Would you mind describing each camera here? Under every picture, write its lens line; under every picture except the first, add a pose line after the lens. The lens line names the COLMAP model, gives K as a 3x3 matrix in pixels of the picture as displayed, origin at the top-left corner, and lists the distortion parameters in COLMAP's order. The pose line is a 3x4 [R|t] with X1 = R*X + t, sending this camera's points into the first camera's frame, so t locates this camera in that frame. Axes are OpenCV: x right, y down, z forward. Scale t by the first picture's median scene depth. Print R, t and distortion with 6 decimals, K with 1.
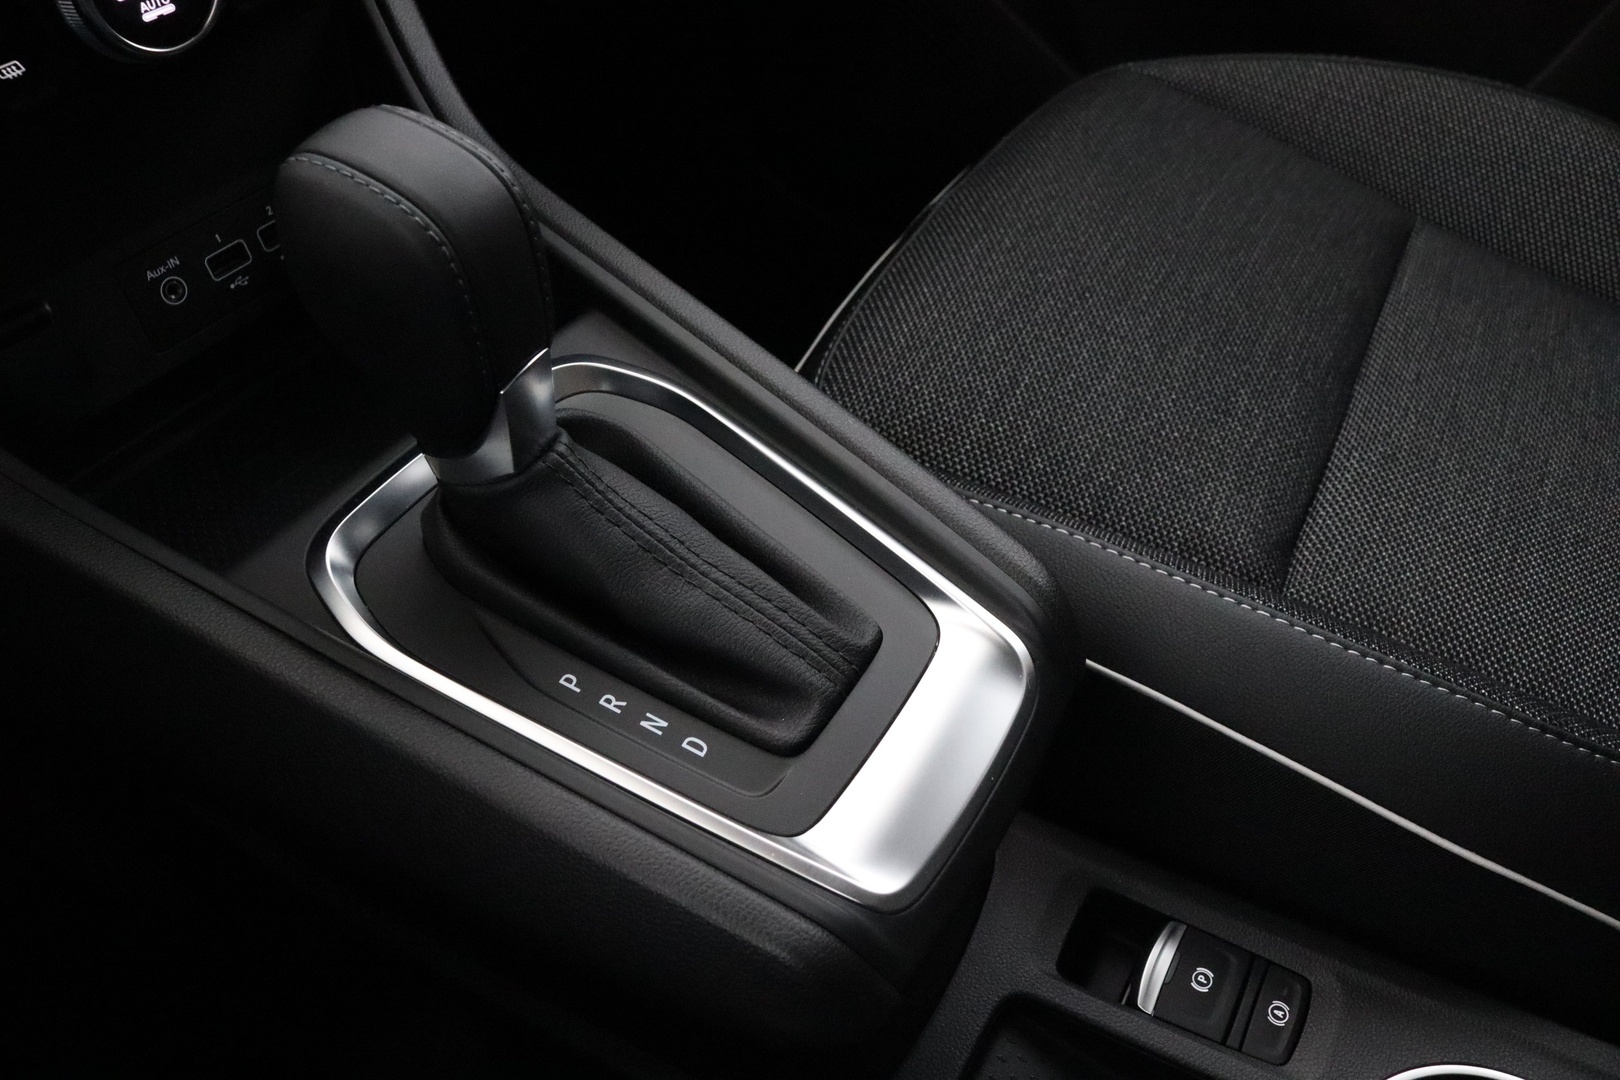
lens RADIAL K [[1330.1, 0, 797.1], [0, 1330.1, 557.7], [0, 0, 1]] dist [-0.161241, 0.123457]
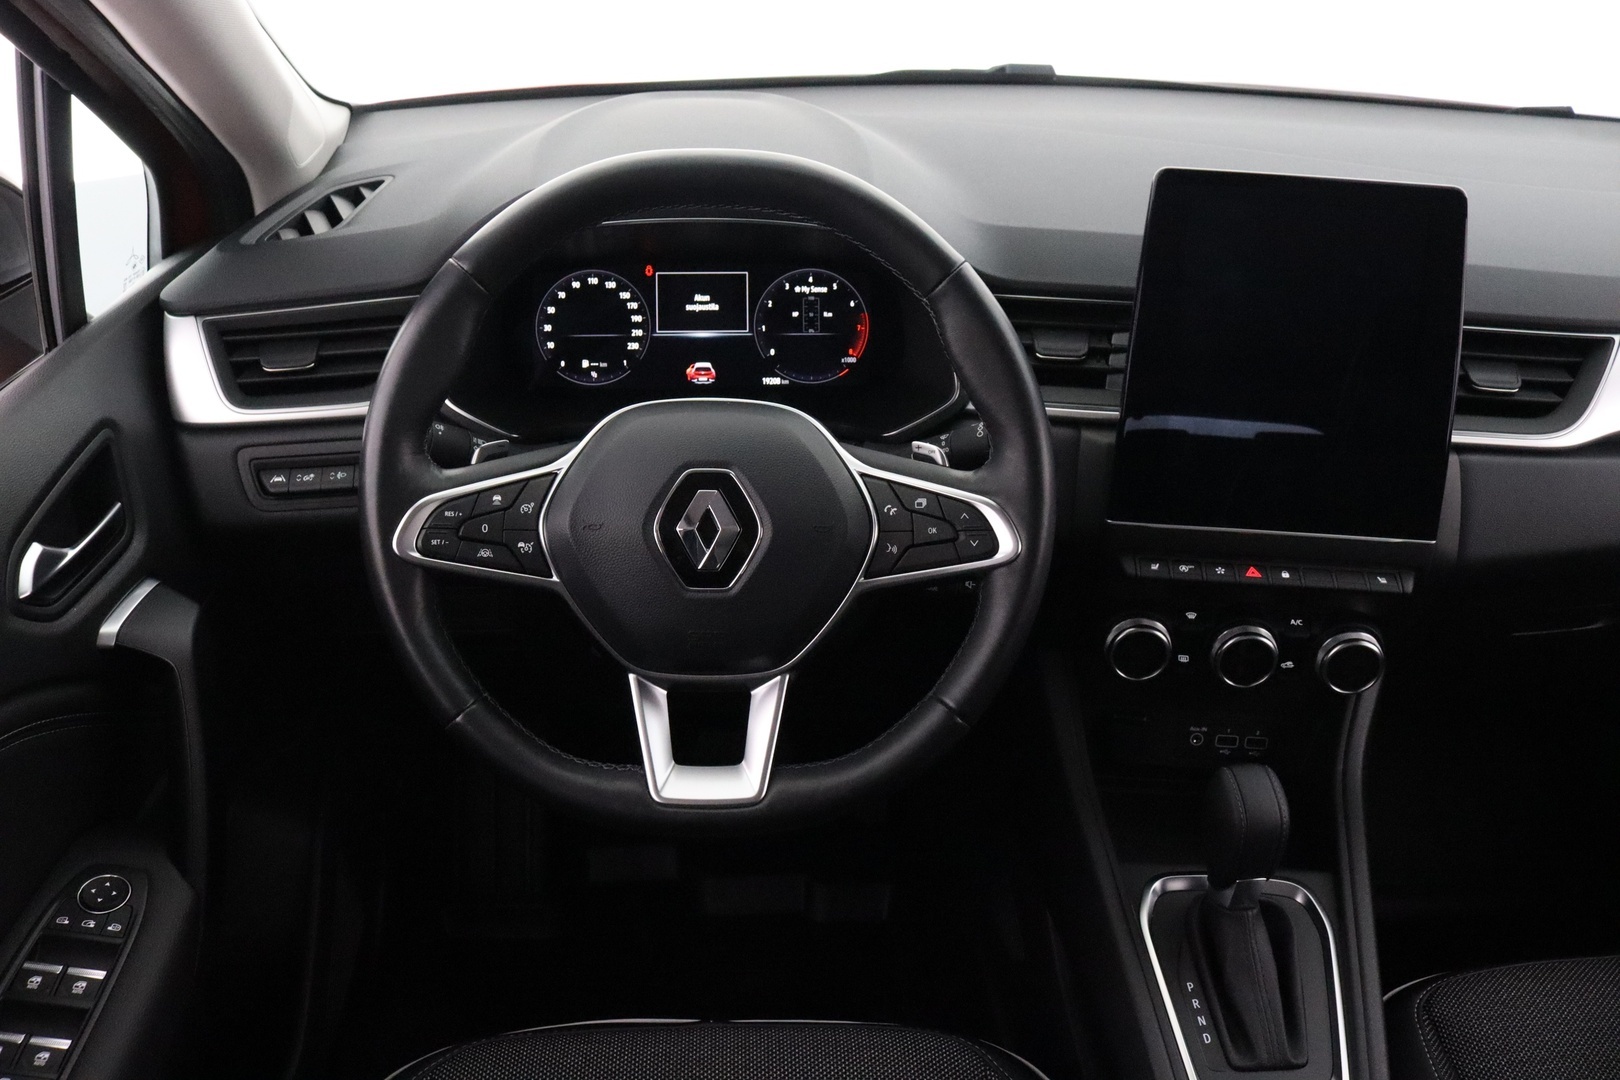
lens RADIAL K [[1330.1, 0, 797.1], [0, 1330.1, 557.7], [0, 0, 1]] dist [-0.161241, 0.123457]
pose [[0.531511, 0.488464, -0.692025, 0.622471], [-0.623442, 0.778659, 0.070778, -0.210066], [0.573424, 0.393819, 0.718395, -1.278150]]
